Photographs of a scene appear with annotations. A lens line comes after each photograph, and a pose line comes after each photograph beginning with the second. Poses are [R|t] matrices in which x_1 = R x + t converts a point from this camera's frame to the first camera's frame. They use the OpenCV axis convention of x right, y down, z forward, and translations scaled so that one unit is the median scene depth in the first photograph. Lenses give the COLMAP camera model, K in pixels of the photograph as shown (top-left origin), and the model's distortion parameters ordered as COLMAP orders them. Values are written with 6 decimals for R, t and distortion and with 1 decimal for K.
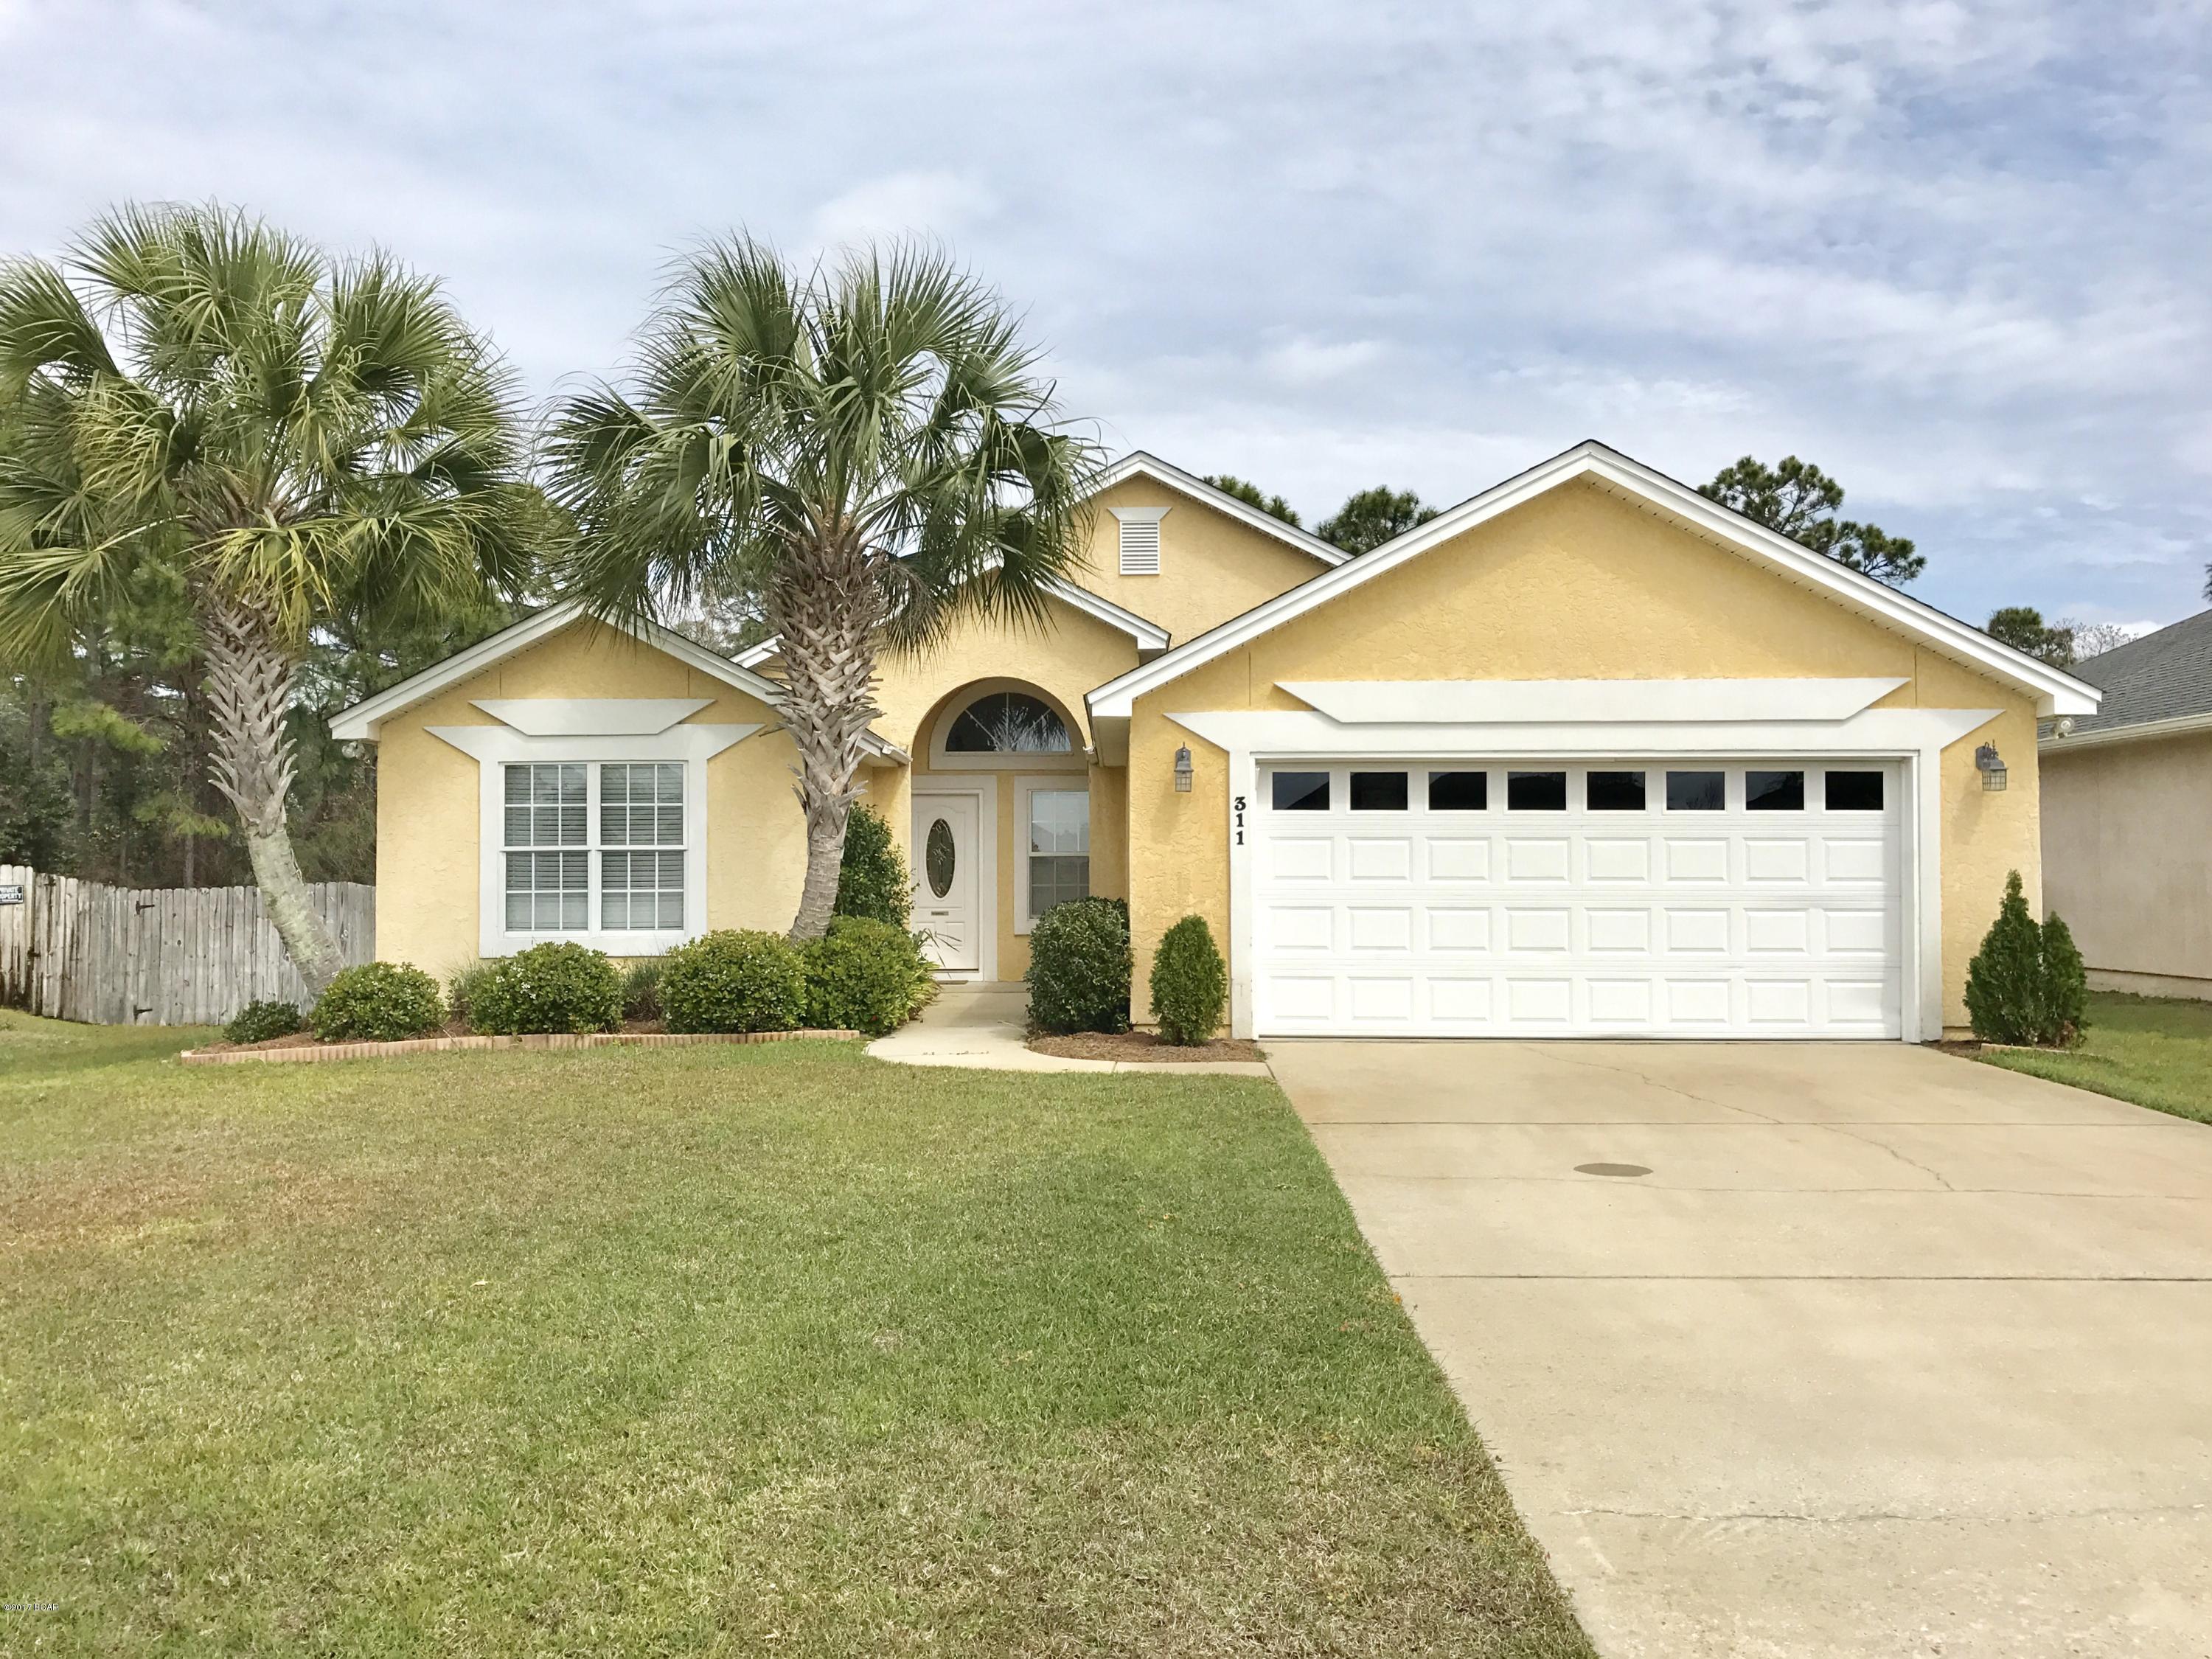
lens RADIAL K [[1838.4, 0, 1106.0], [0, 1838.4, 829.5], [0, 0, 1]] dist [0.075026, -0.130331]
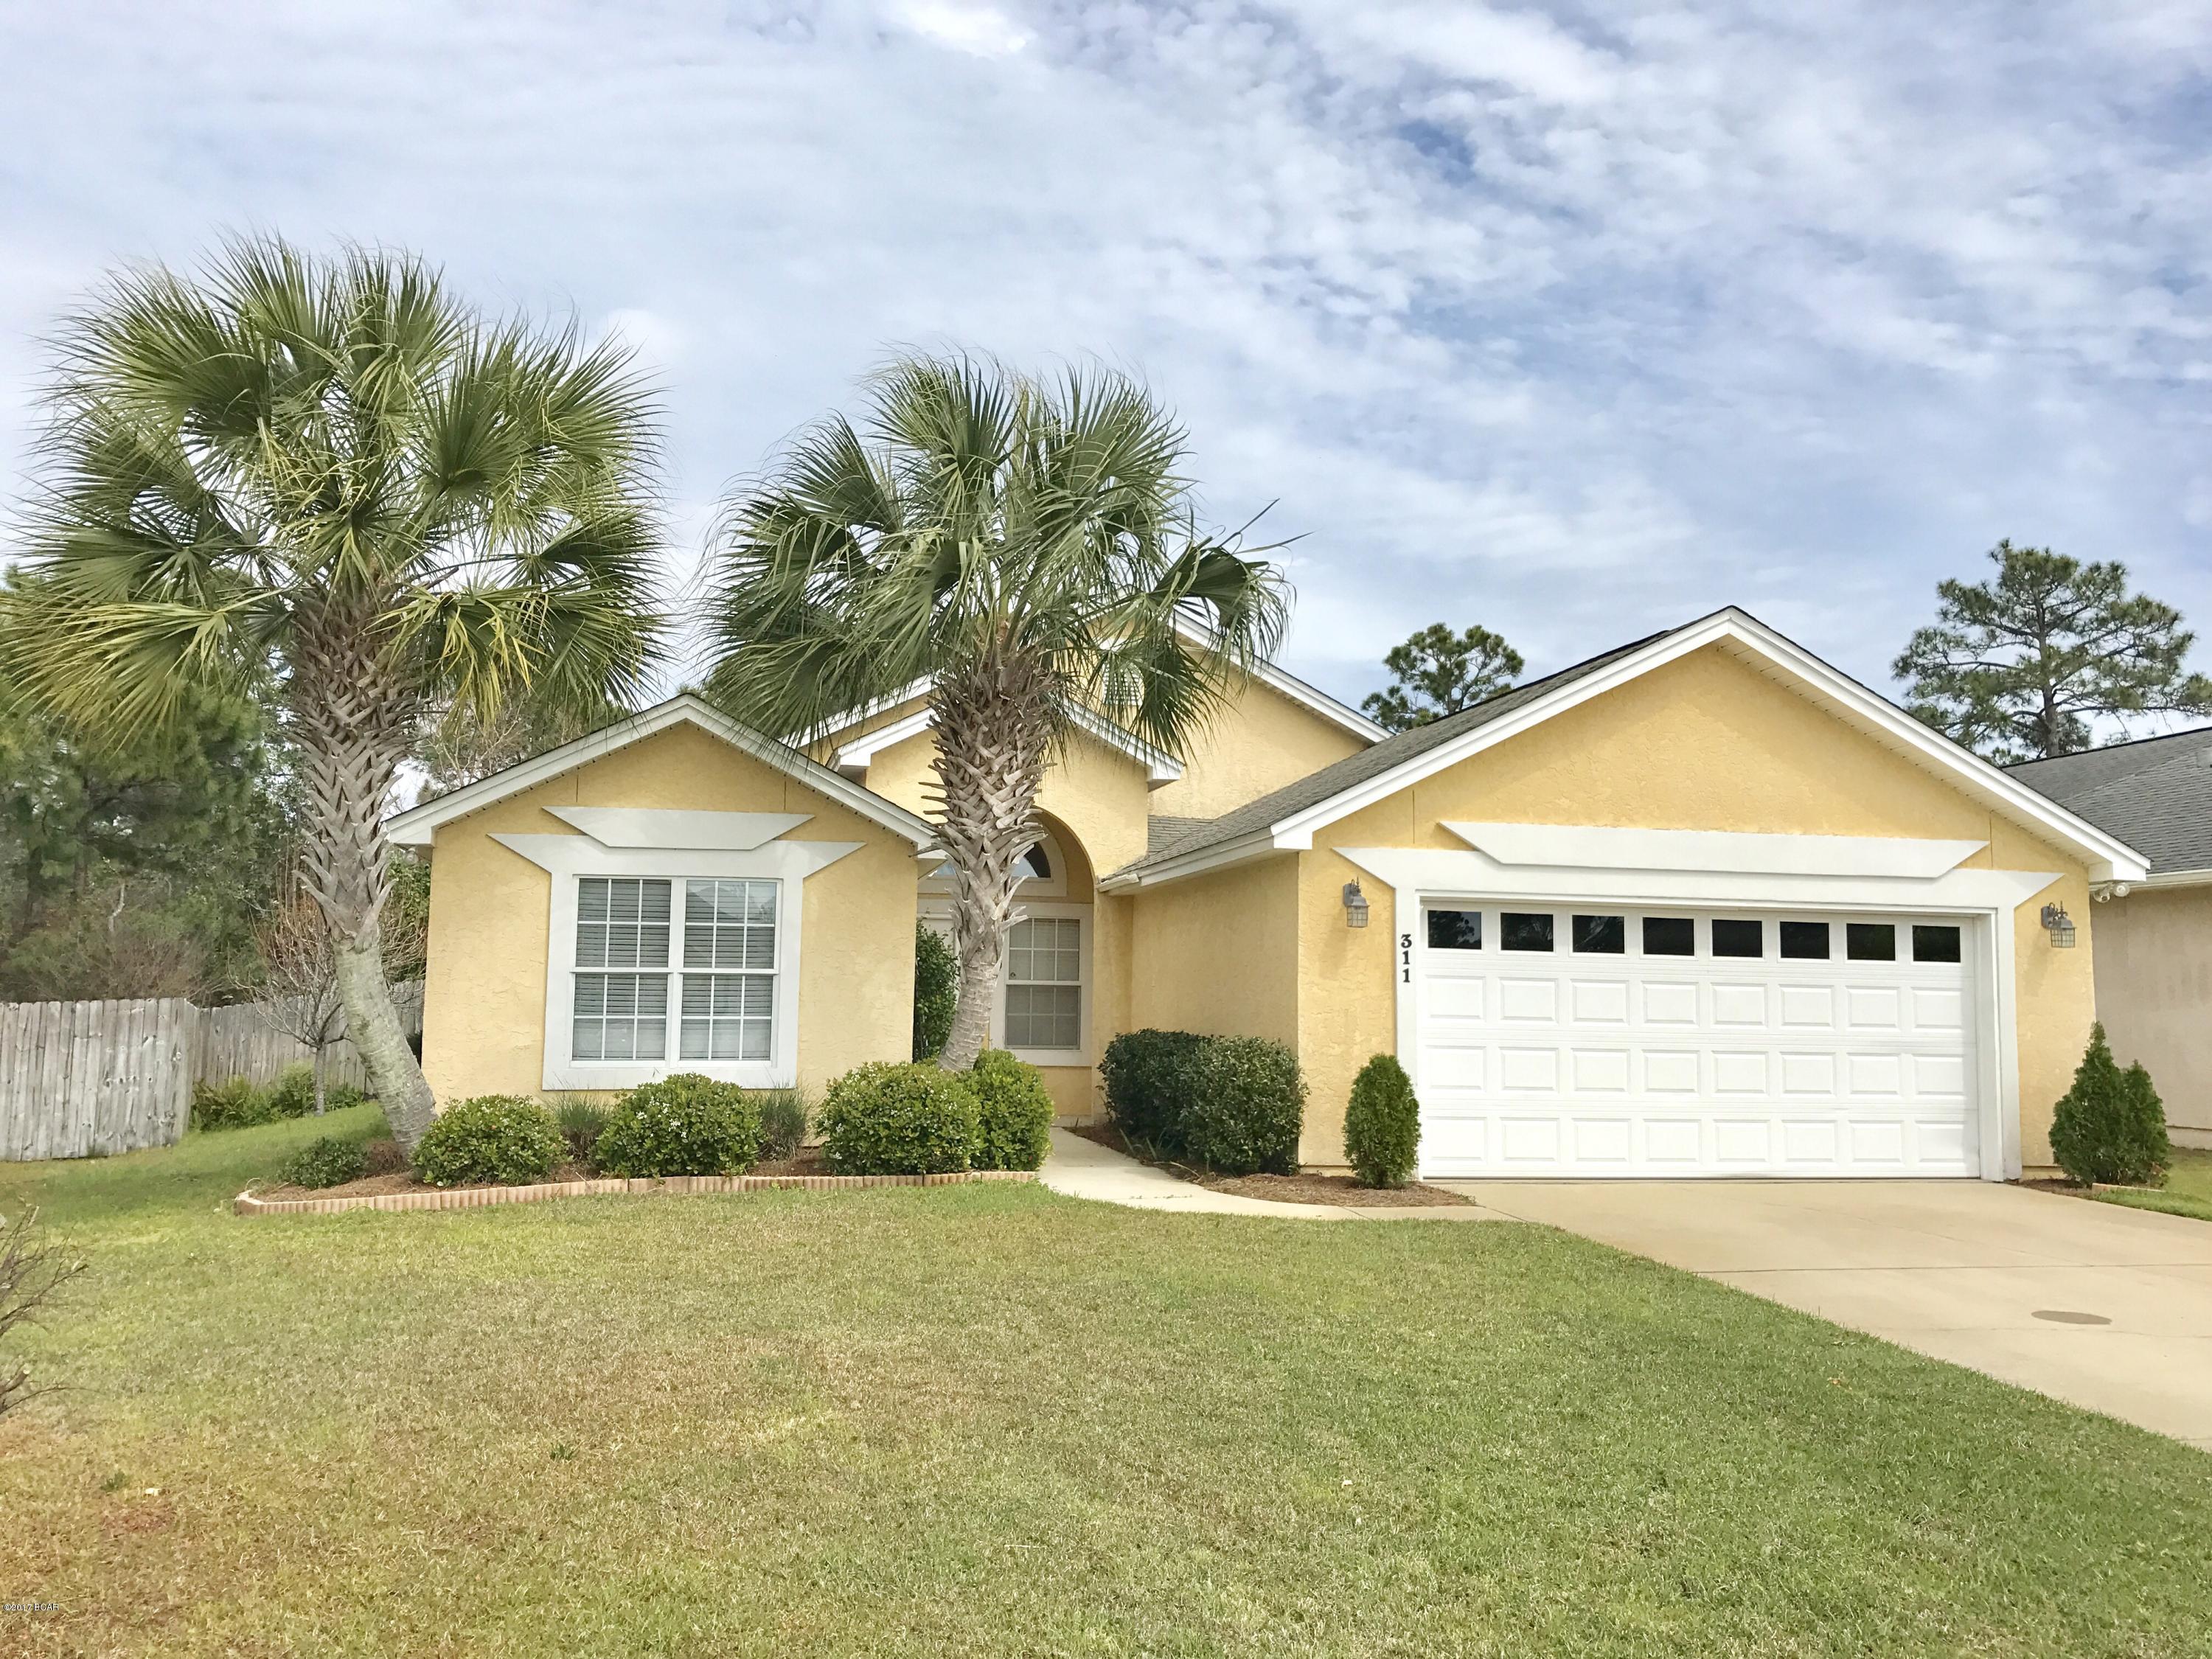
lens RADIAL K [[1815.6, 0, 1094.5], [0, 1815.6, 786.6], [0, 0, 1]] dist [0.038815, -0.041703]
pose [[0.976317, 0.042656, 0.212096, -0.301609], [-0.022929, 0.995250, -0.094614, -0.000174], [-0.215124, 0.087510, 0.972658, 0.067038]]
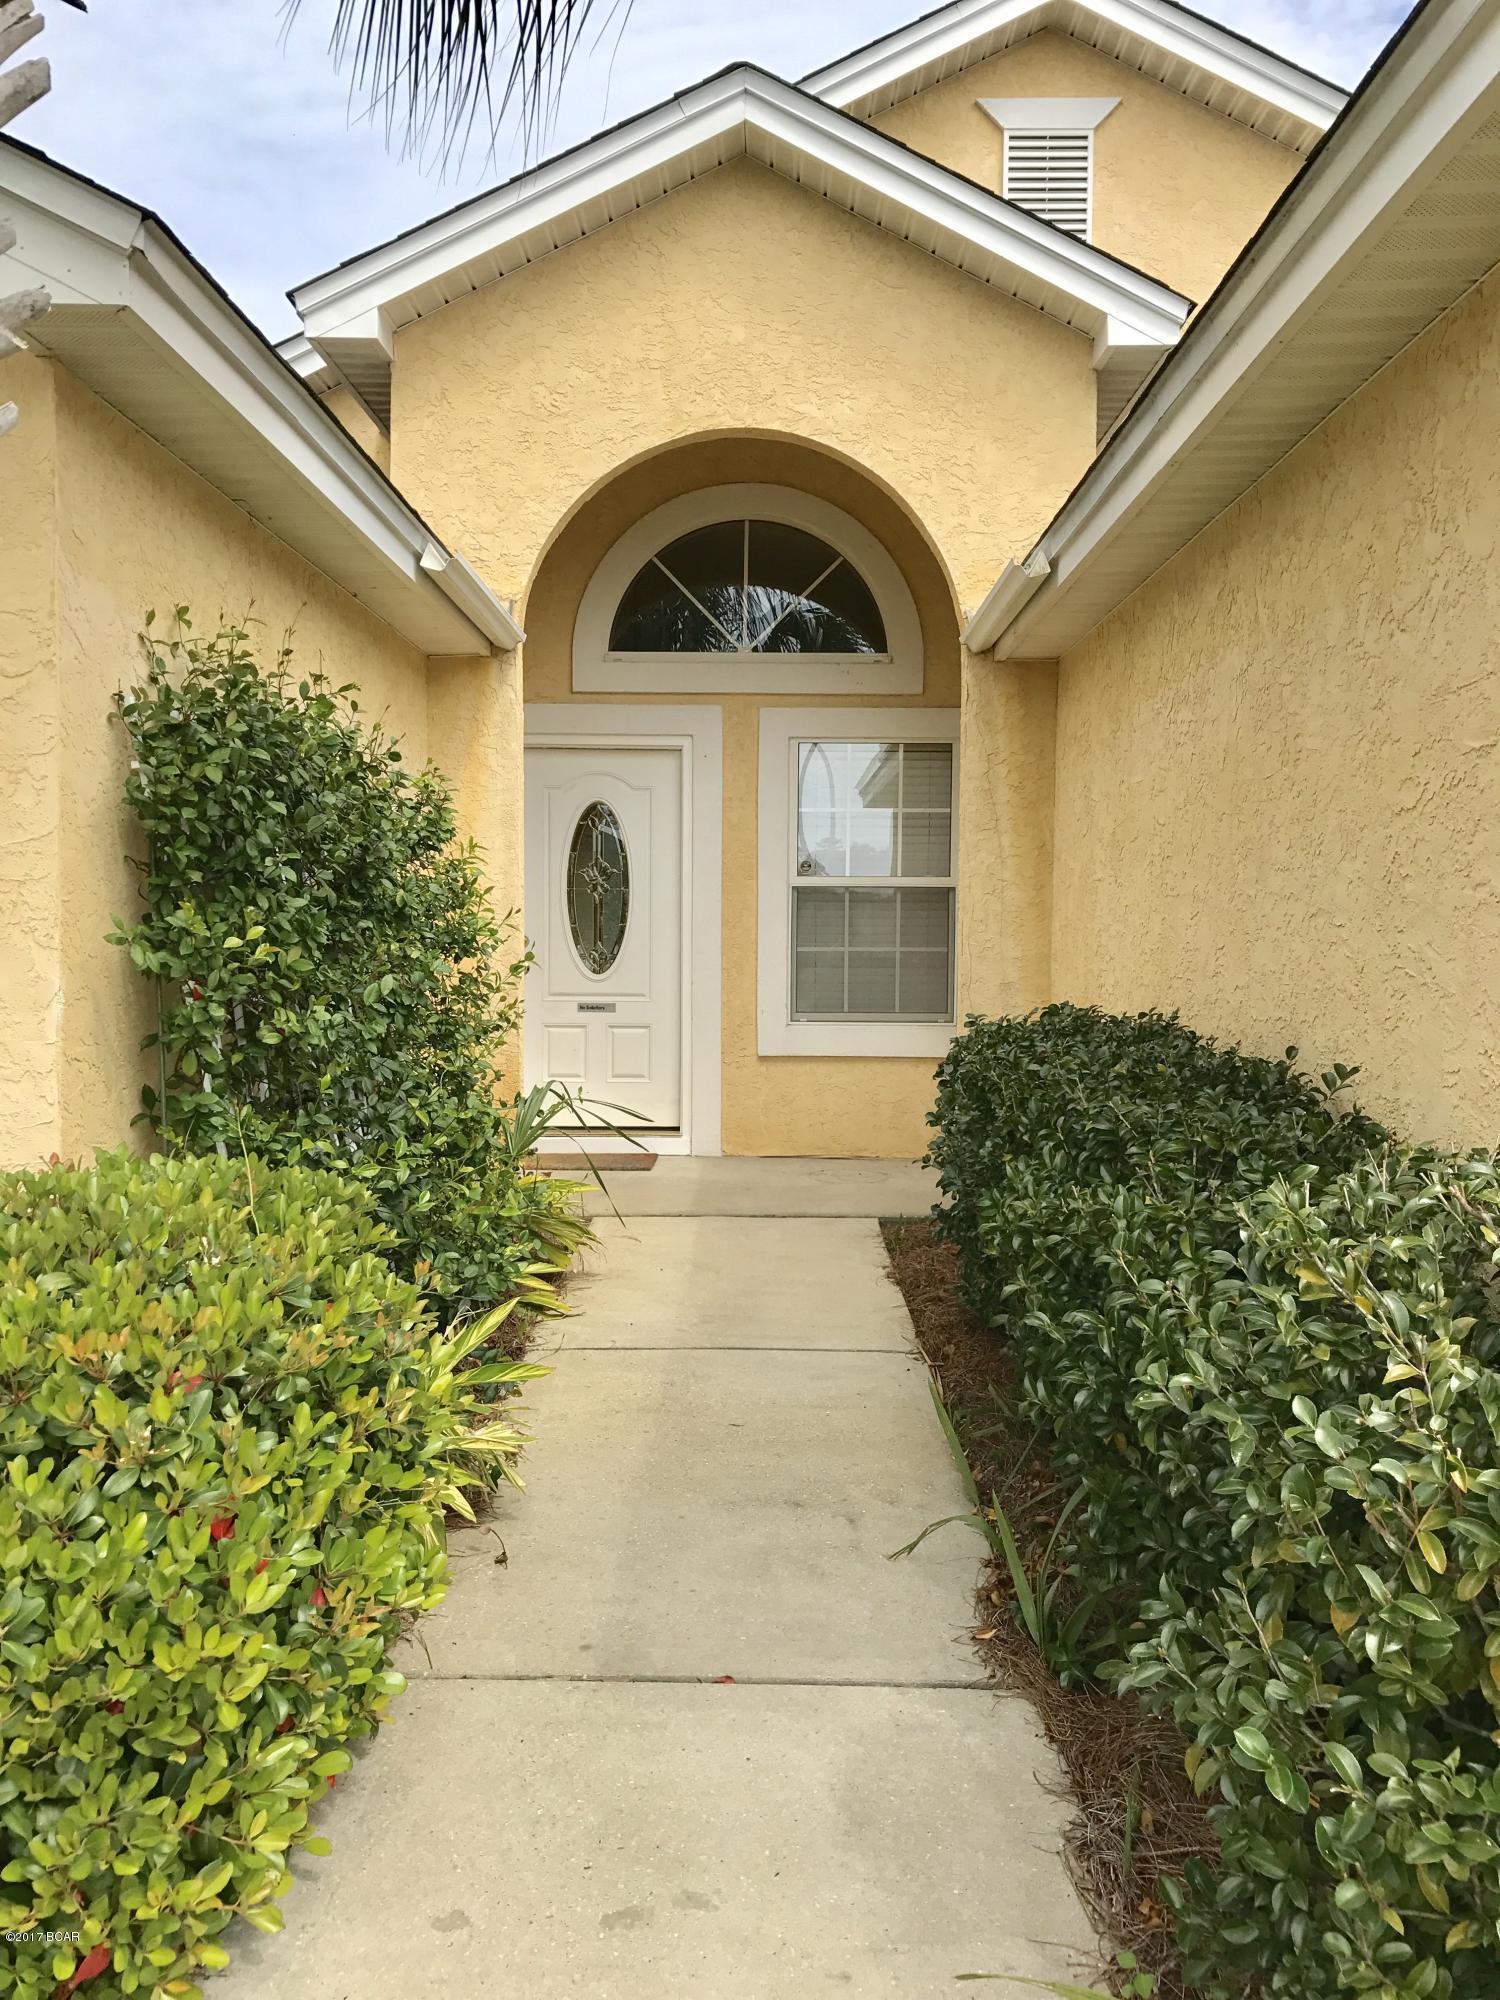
lens RADIAL K [[1627.2, 0, 750.0], [0, 1627.2, 1000.0], [0, 0, 1]] dist [0.080039, -0.180307]
pose [[0.999947, 0.009462, -0.003948, -0.073986], [-0.009138, 0.997126, 0.075204, 0.018136], [0.004648, -0.075164, 0.997160, 0.870684]]
